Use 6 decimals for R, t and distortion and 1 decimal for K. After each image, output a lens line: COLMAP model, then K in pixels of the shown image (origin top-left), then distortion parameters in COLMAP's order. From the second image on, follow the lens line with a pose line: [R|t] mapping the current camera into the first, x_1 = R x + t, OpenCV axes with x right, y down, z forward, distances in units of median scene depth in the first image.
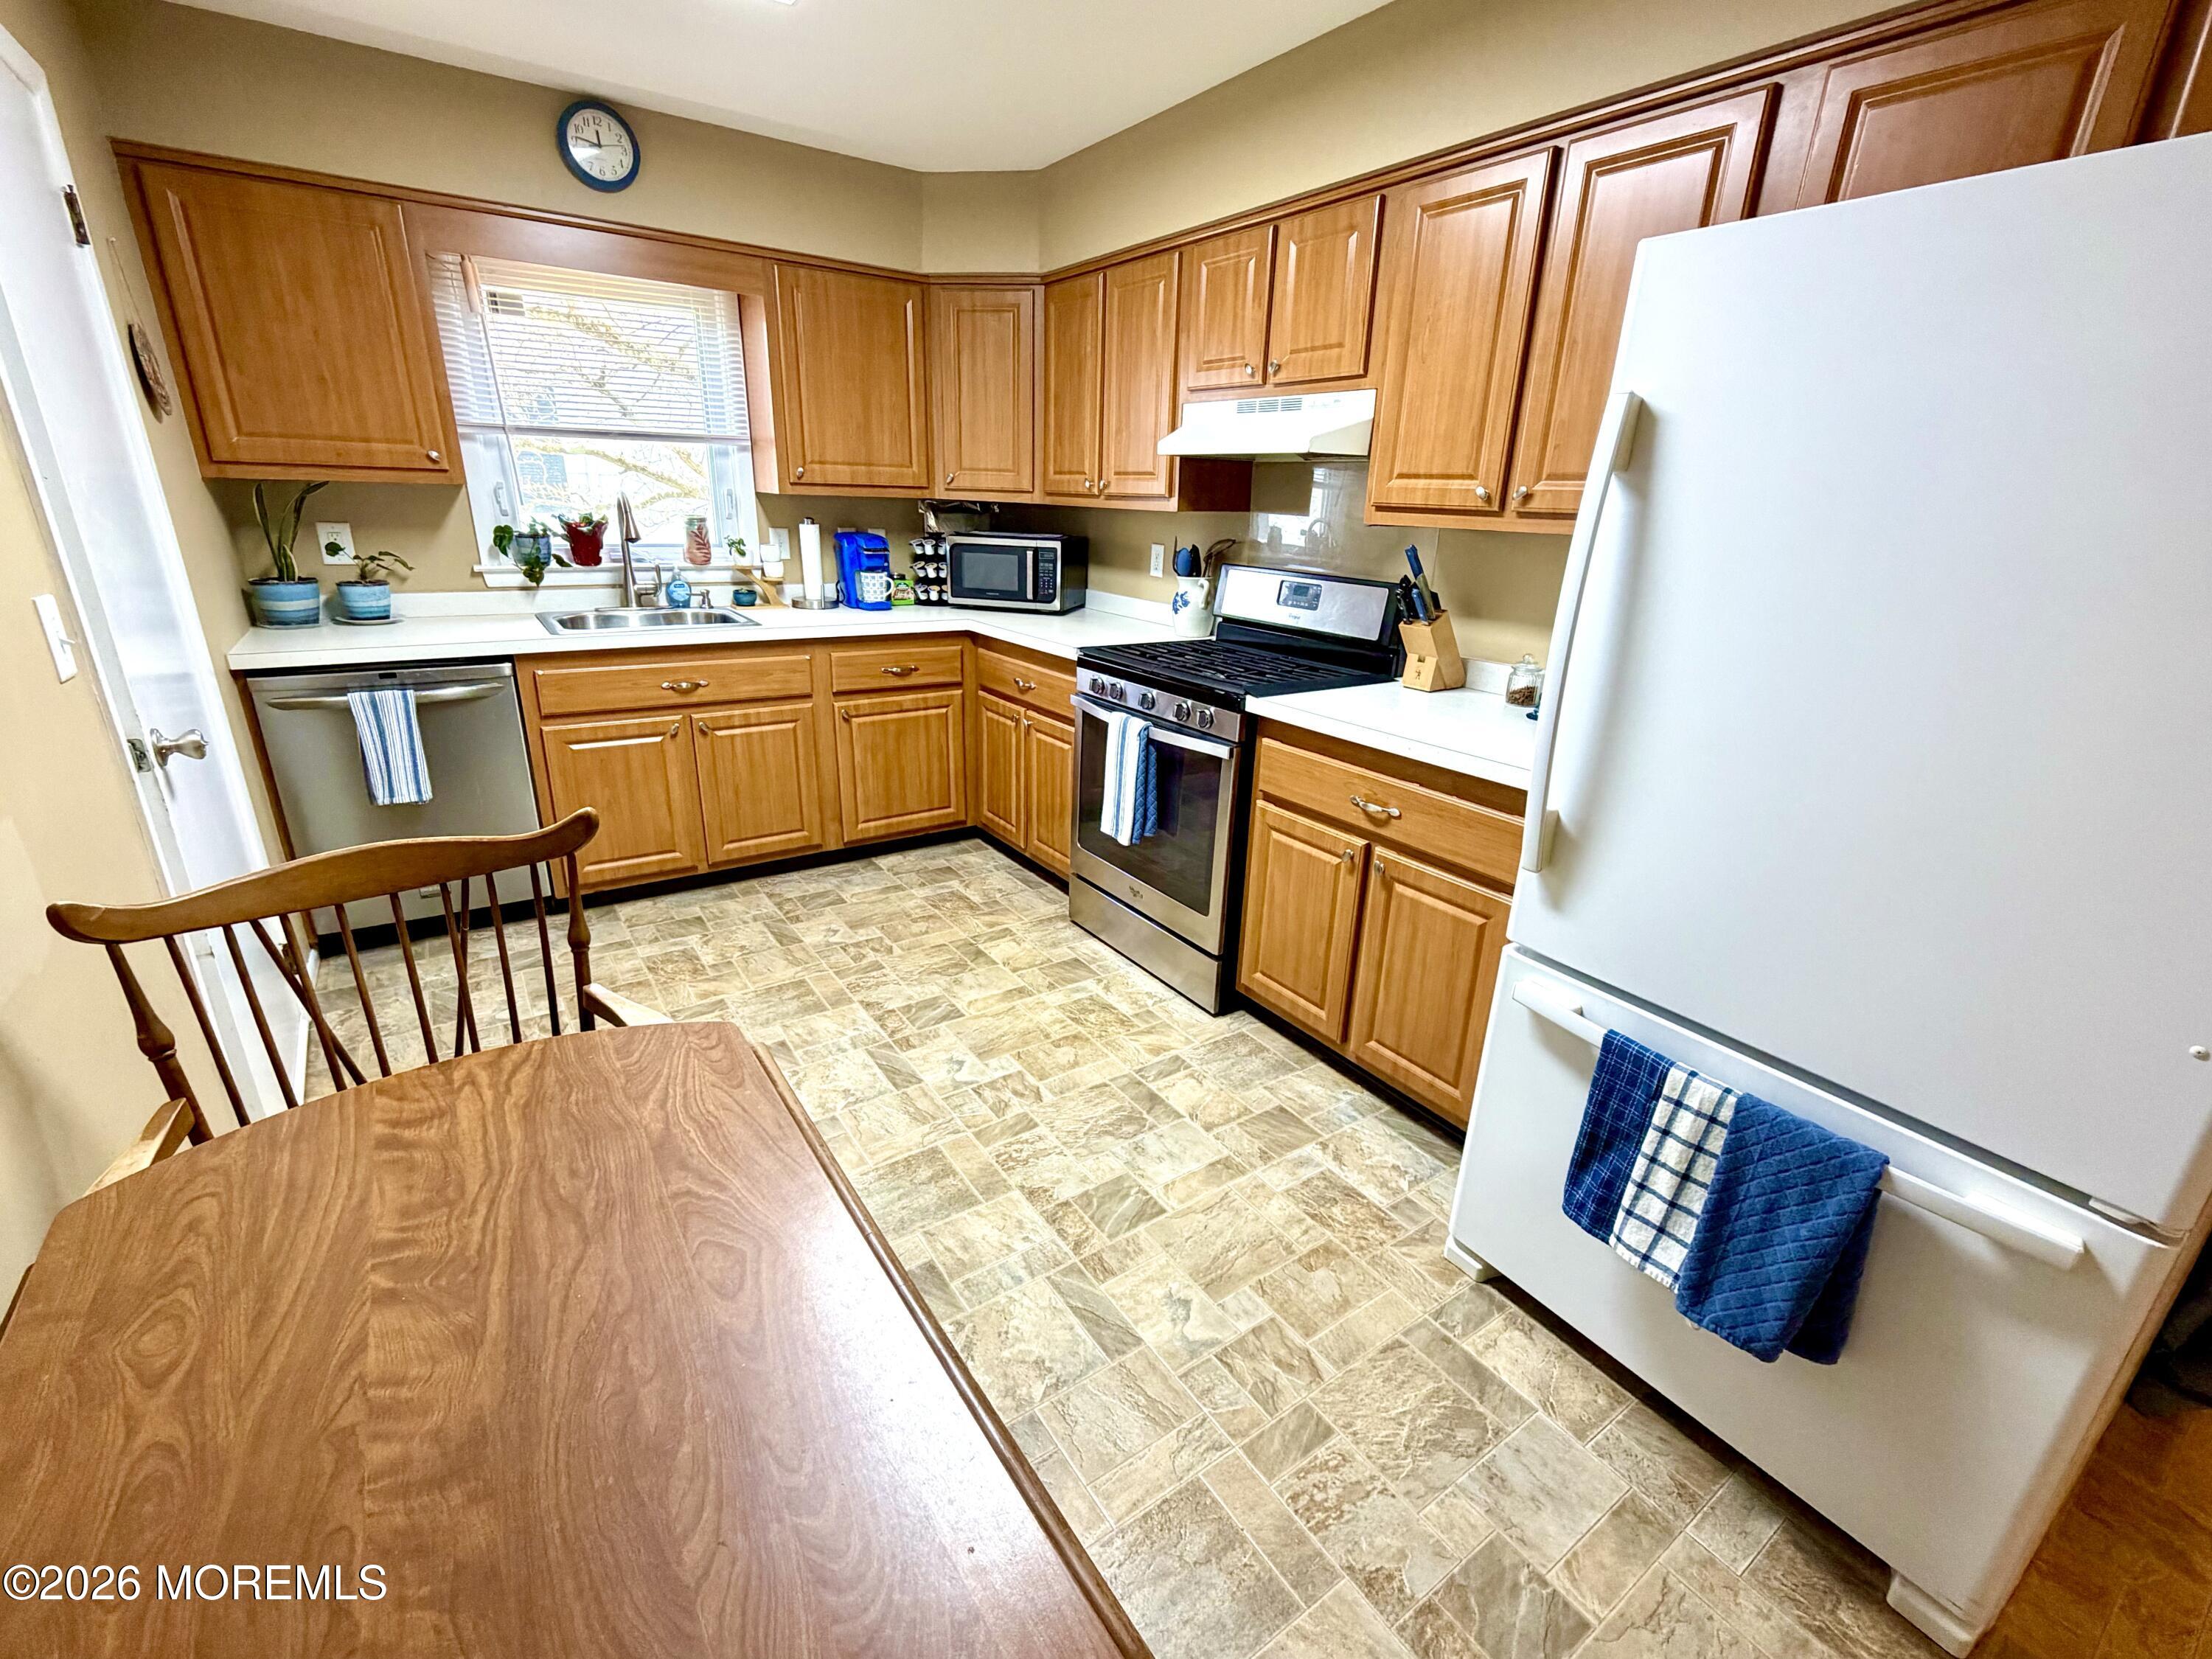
lens RADIAL K [[966.5, 0, 1111.8], [0, 966.5, 832.5], [0, 0, 1]] dist [-0.002260, 0.000760]
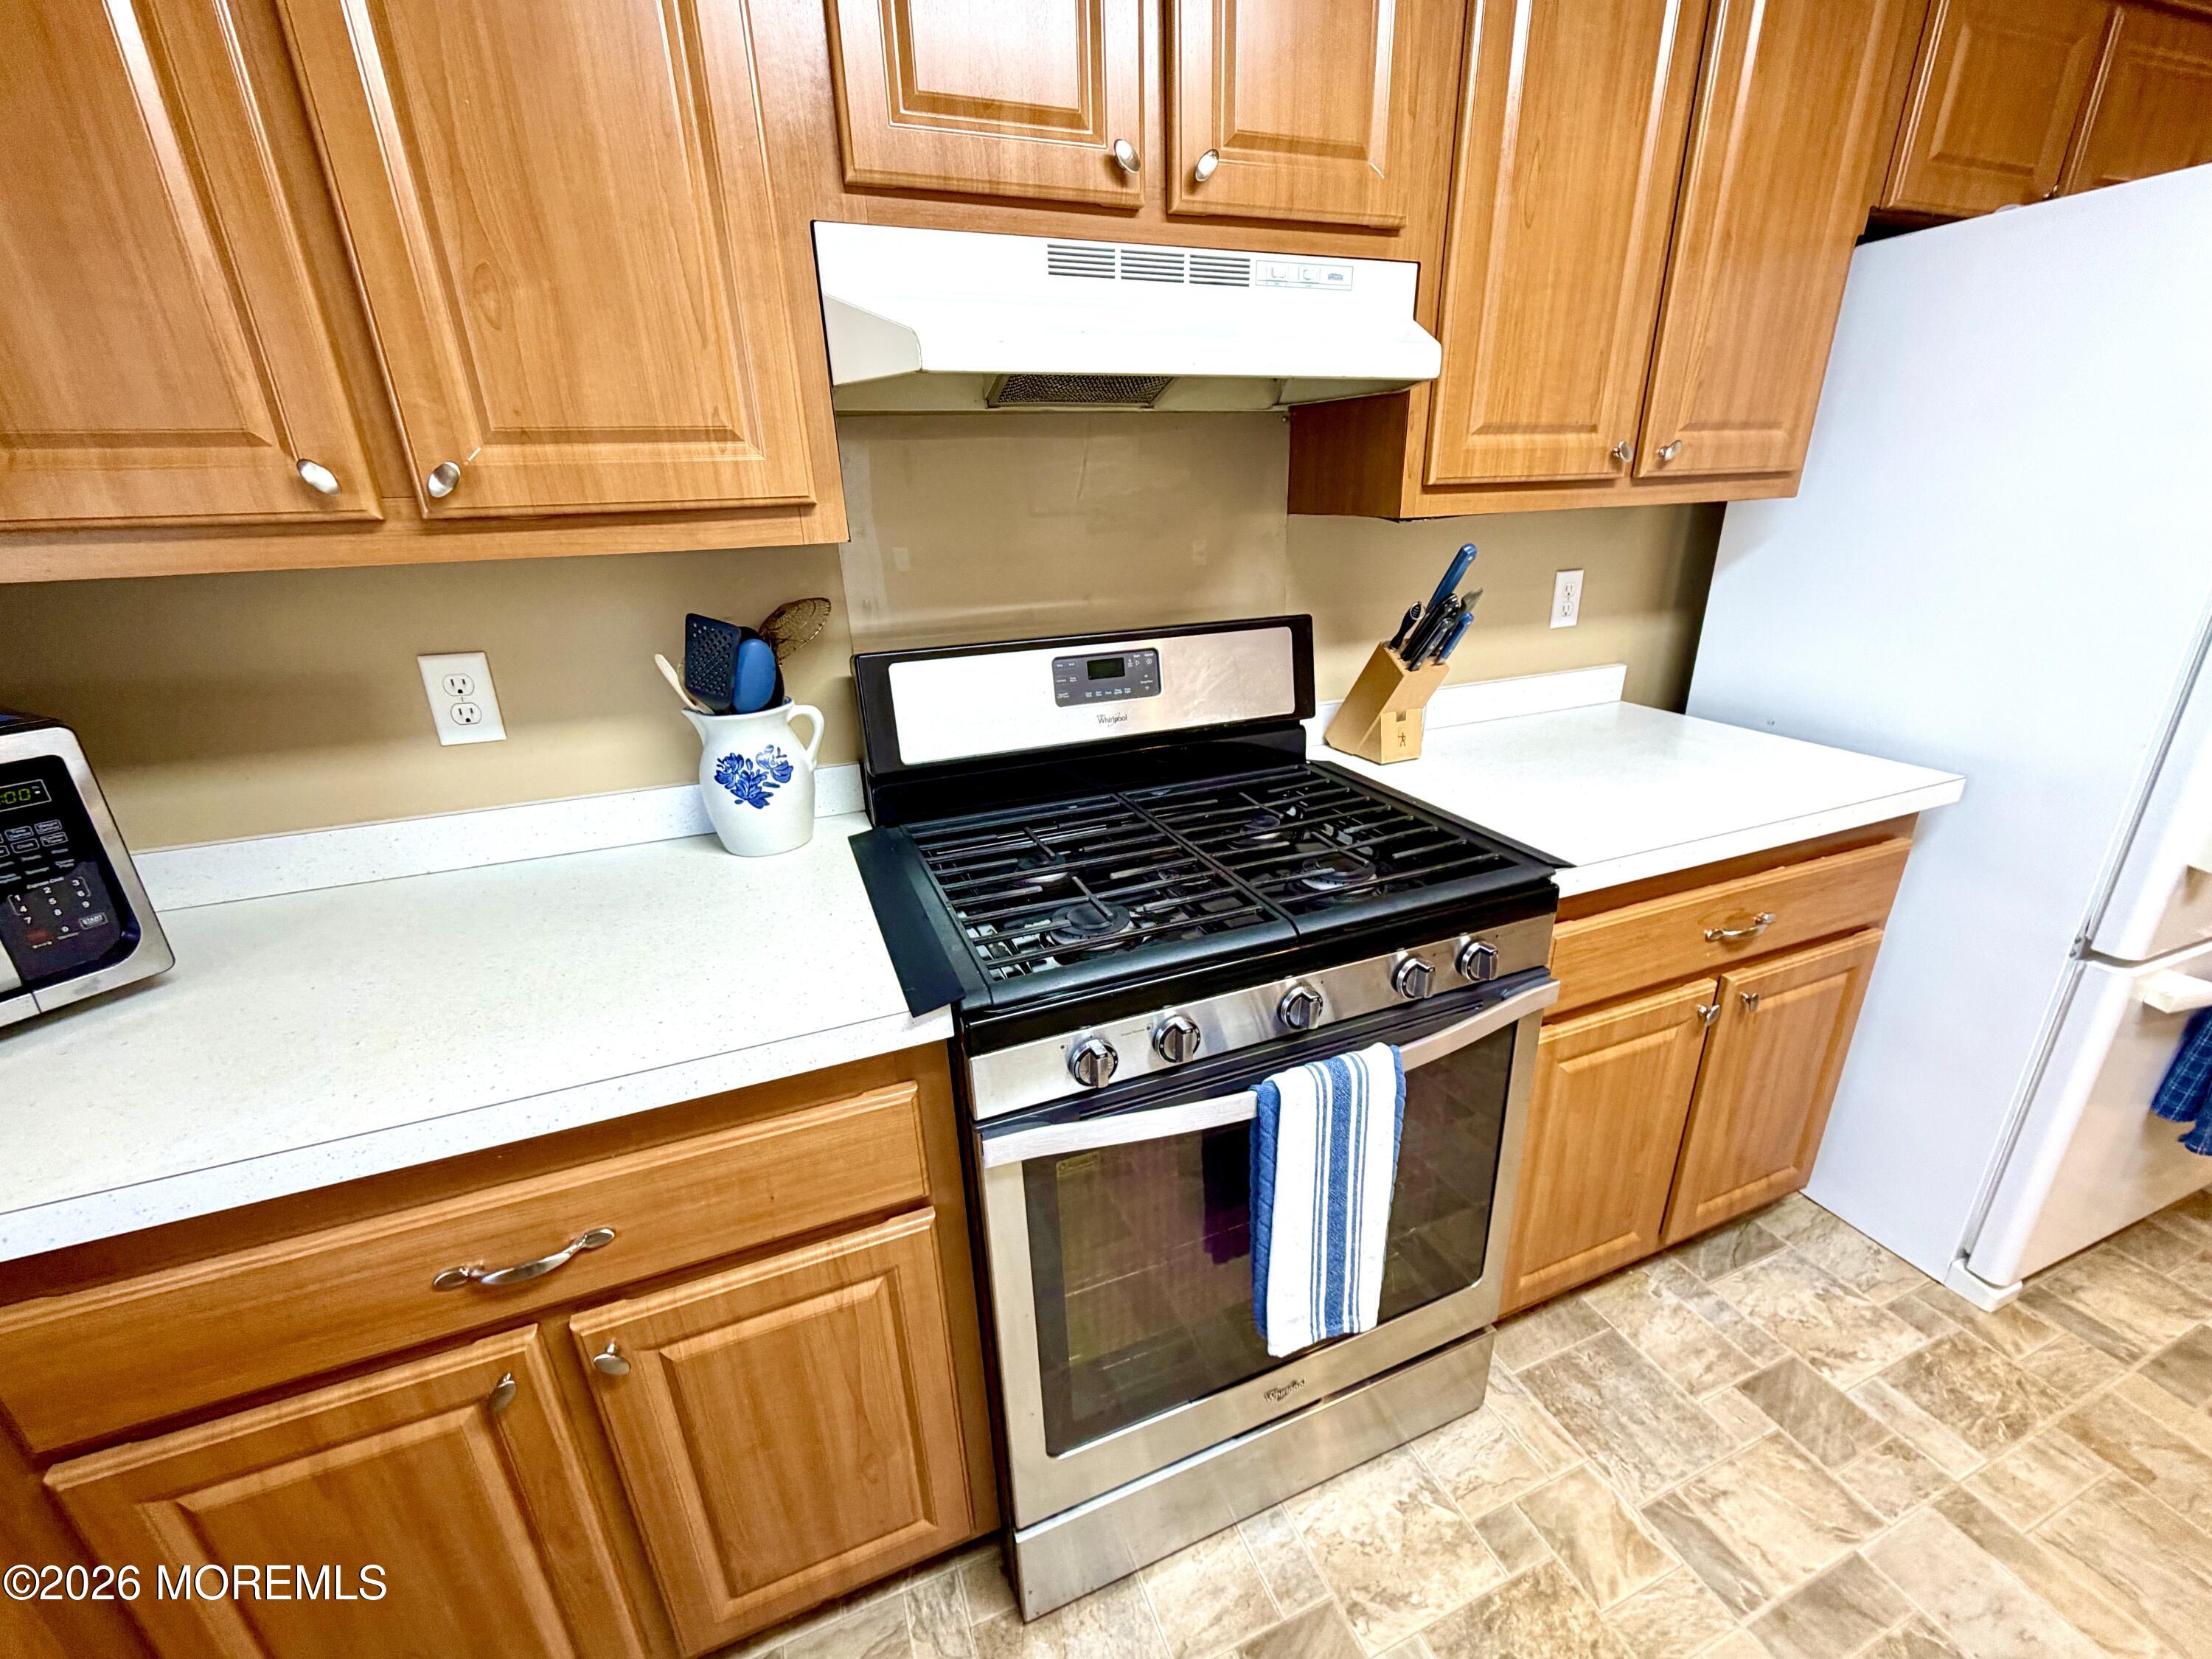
lens RADIAL K [[895.5, 0, 1105.3], [0, 895.5, 829.5], [0, 0, 1]] dist [-0.001077, -0.000015]
pose [[0.224552, -0.377219, 0.898489, -0.222718], [0.359256, 0.889134, 0.283506, -0.261527], [-0.905821, 0.259126, 0.335175, 0.730484]]
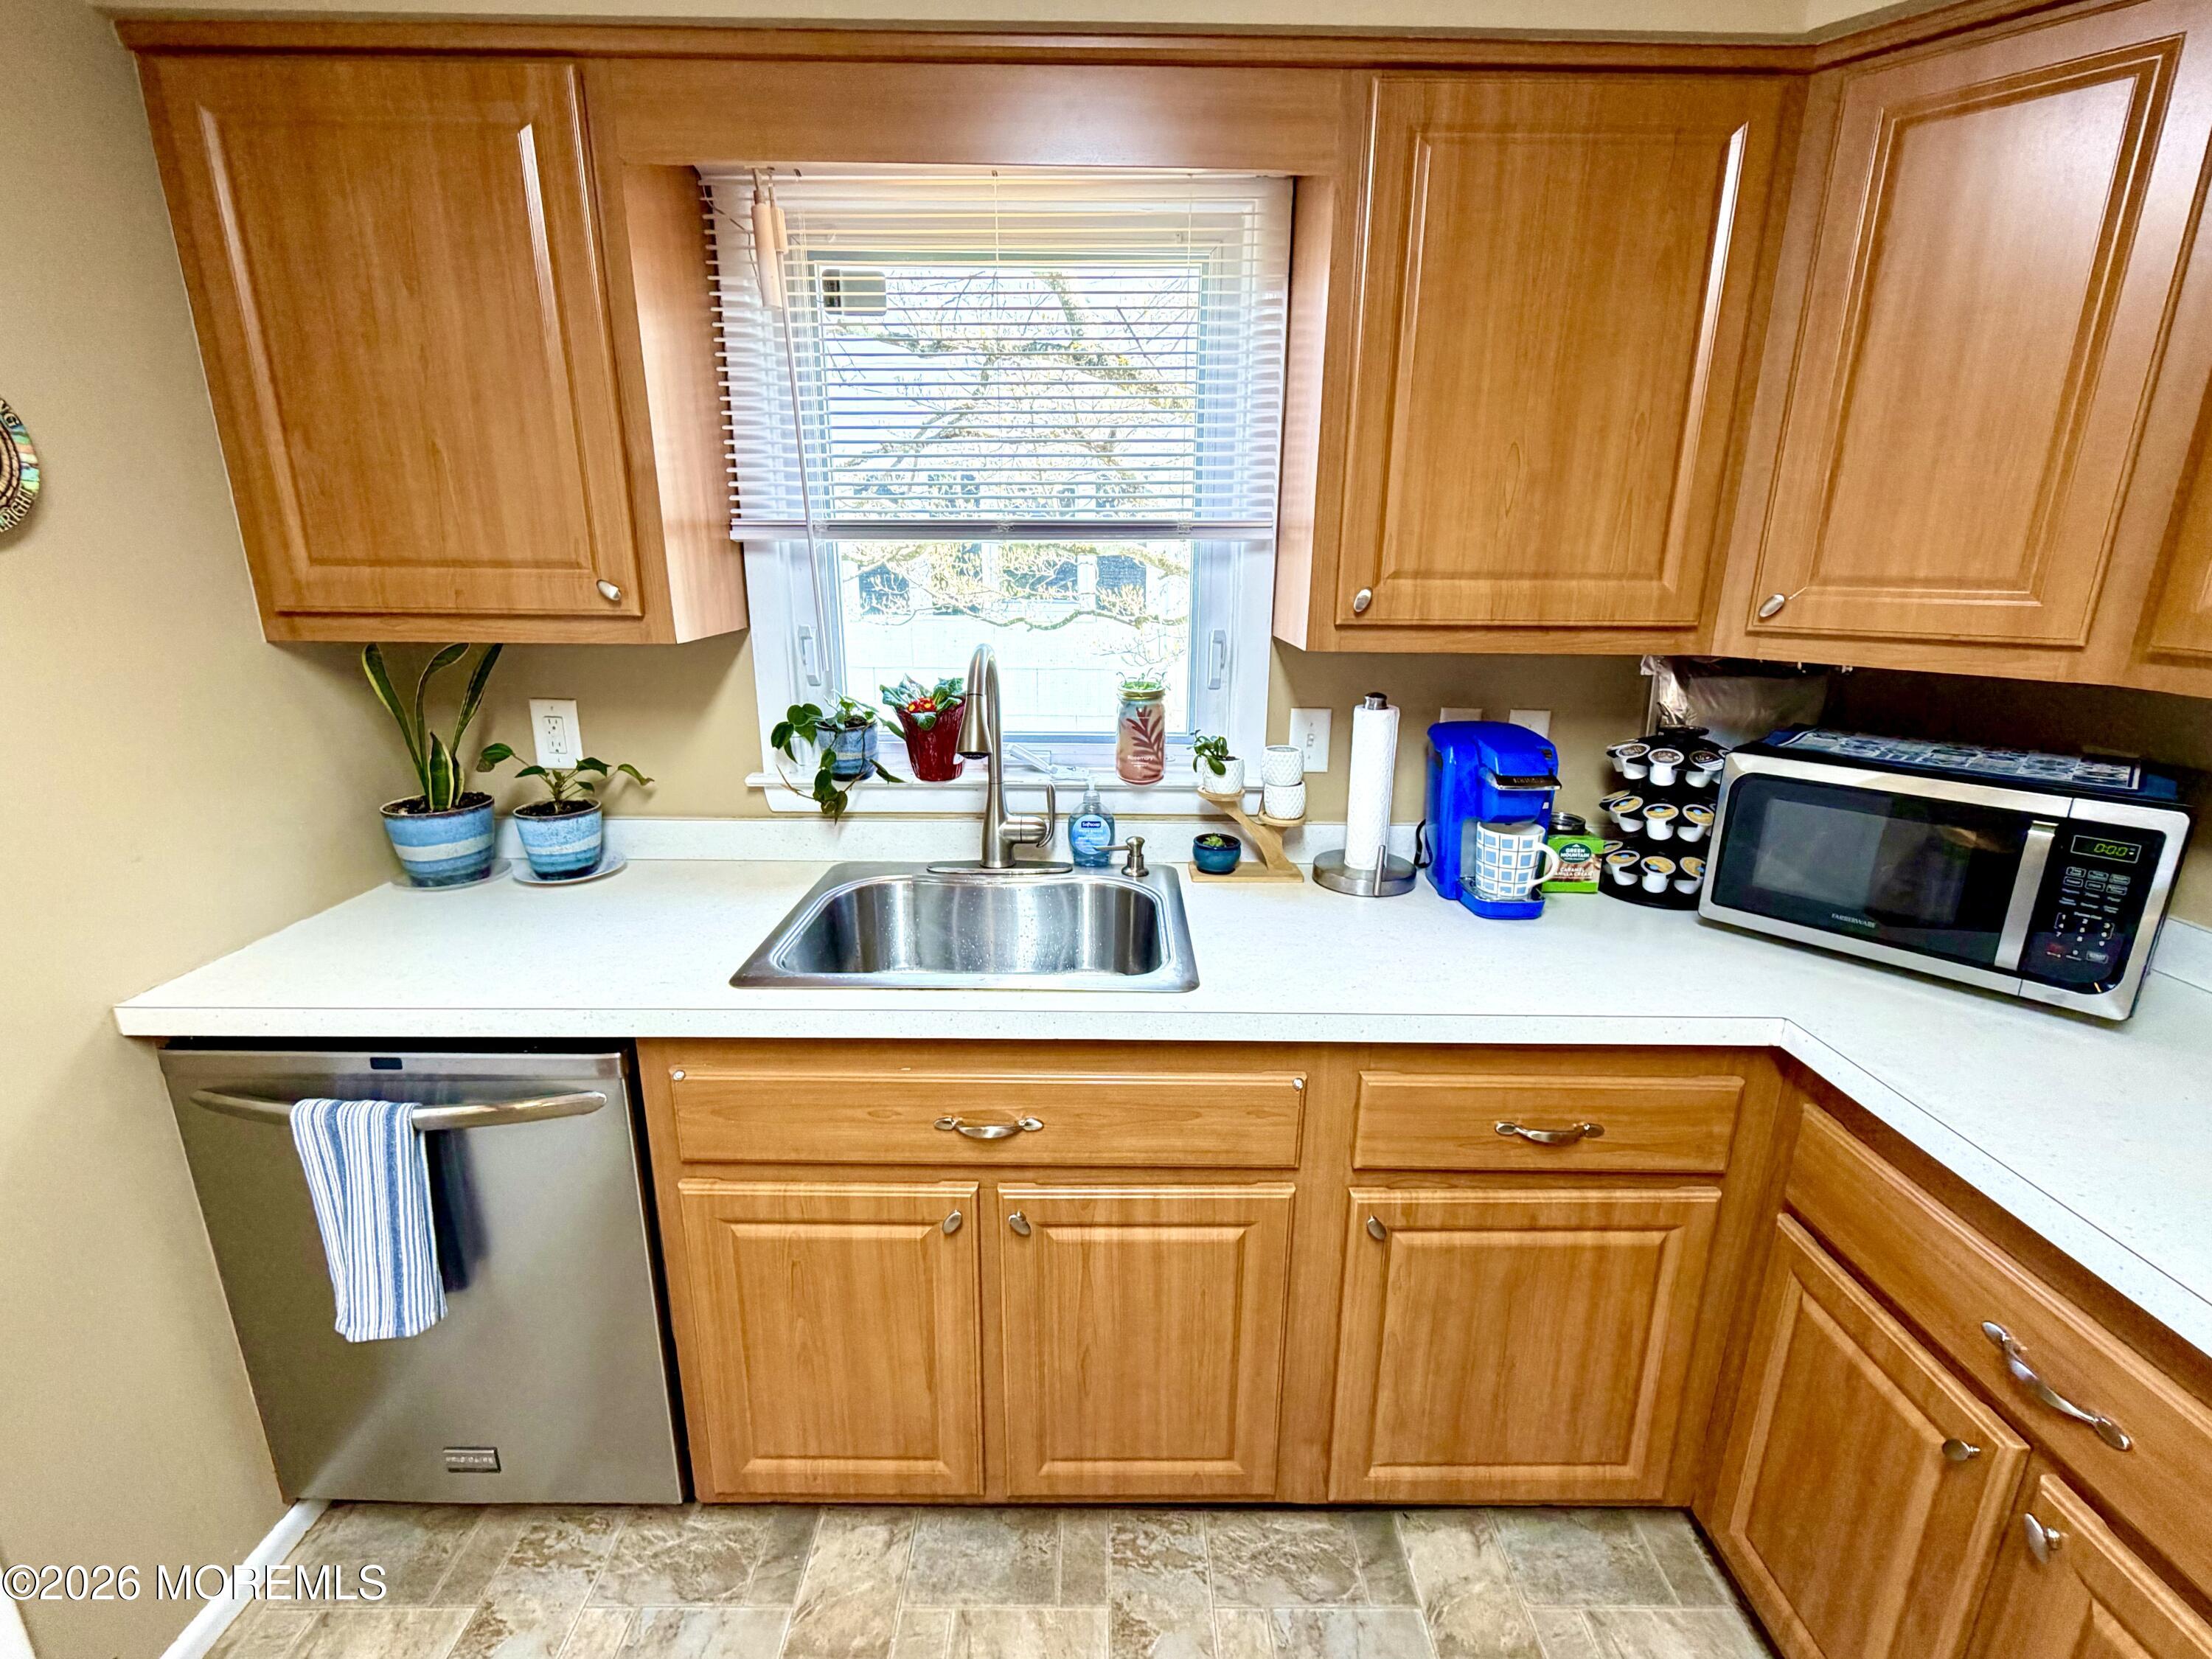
lens RADIAL K [[966.5, 0, 1108.4], [0, 966.5, 830.7], [0, 0, 1]] dist [-0.002260, 0.000760]
pose [[0.823466, 0.127558, -0.552841, -0.172057], [-0.170251, 0.985049, -0.026310, -0.245313], [0.541219, 0.115787, 0.832872, 0.607190]]
